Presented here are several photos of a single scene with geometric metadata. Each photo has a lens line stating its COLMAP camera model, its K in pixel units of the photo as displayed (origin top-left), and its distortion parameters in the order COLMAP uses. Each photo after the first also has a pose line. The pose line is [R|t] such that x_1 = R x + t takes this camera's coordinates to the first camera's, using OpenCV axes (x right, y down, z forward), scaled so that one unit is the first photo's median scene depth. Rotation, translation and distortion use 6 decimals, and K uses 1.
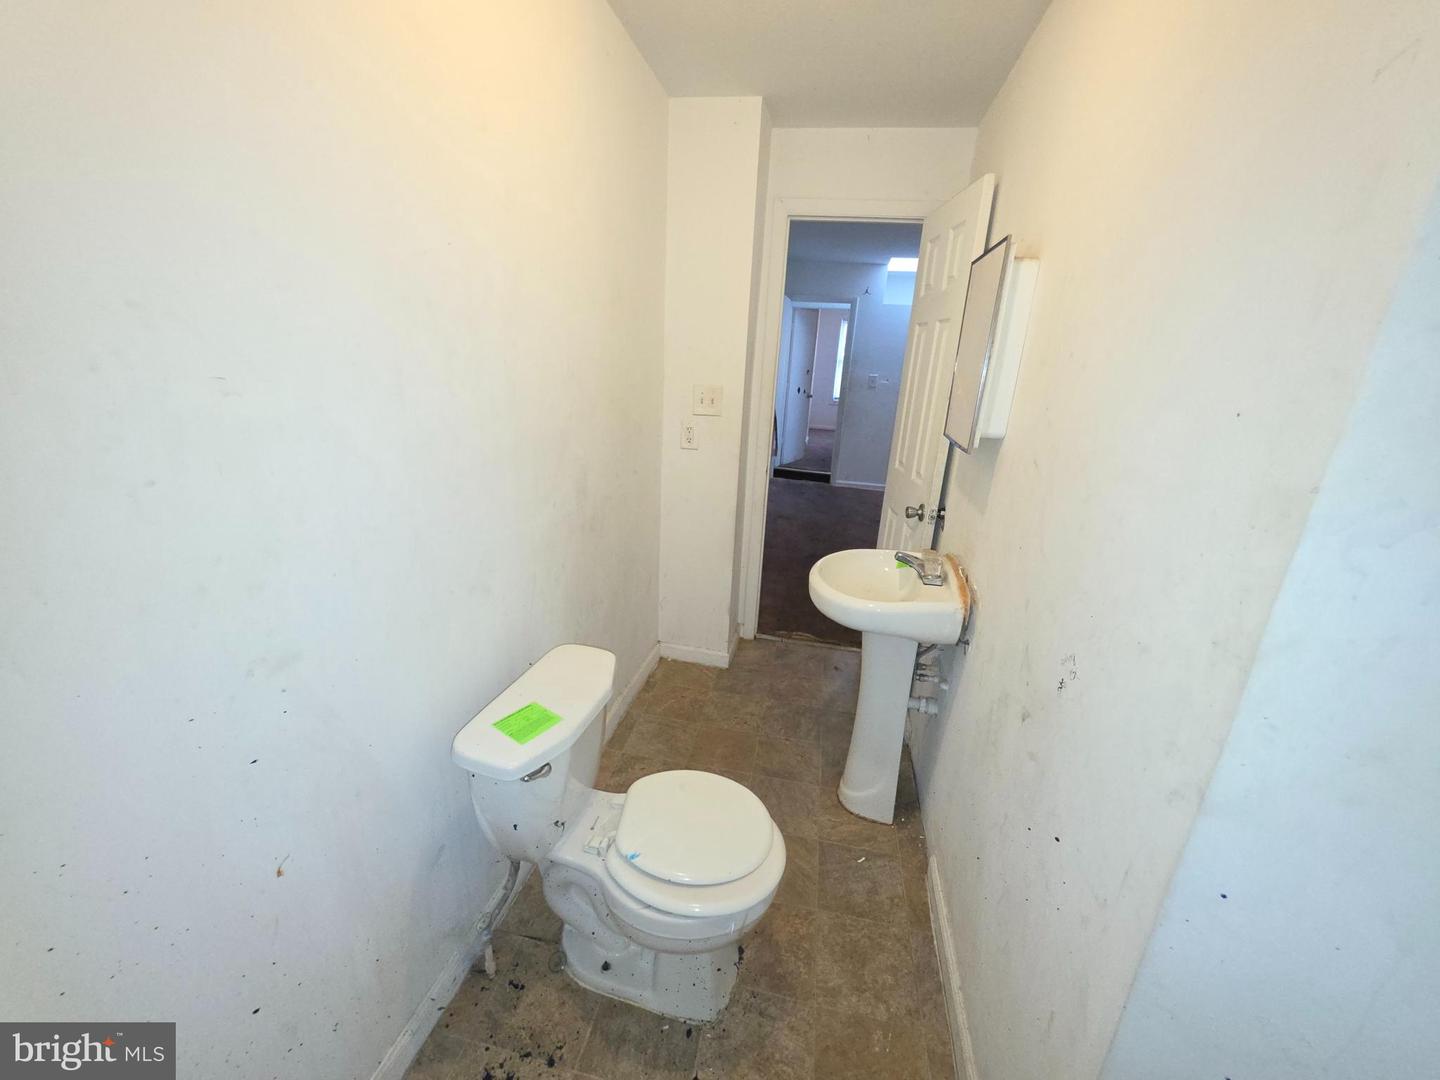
lens RADIAL K [[573.7, 0, 717.2], [0, 573.7, 537.1], [0, 0, 1]] dist [-0.001550, 0.000193]
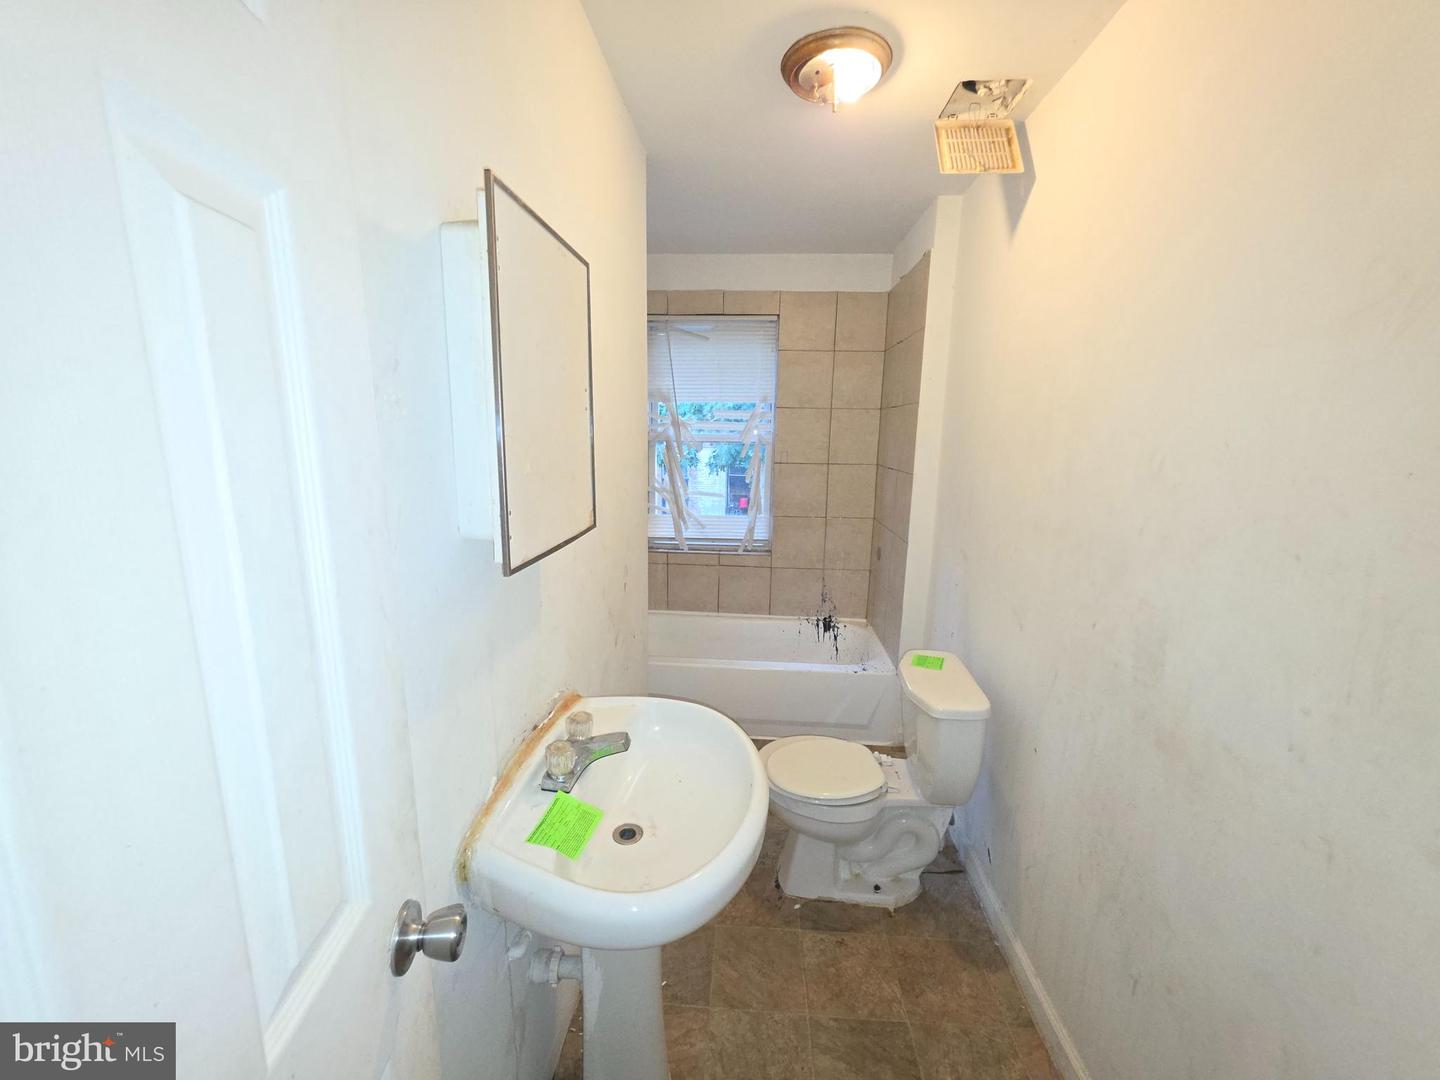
lens RADIAL K [[573.7, 0, 724.3], [0, 573.7, 537.2], [0, 0, 1]] dist [-0.001550, 0.000193]
pose [[-0.988355, -0.037800, -0.147396, 0.316028], [-0.102642, 0.880712, 0.462397, -0.441372], [0.112334, 0.472142, -0.874336, 1.469317]]
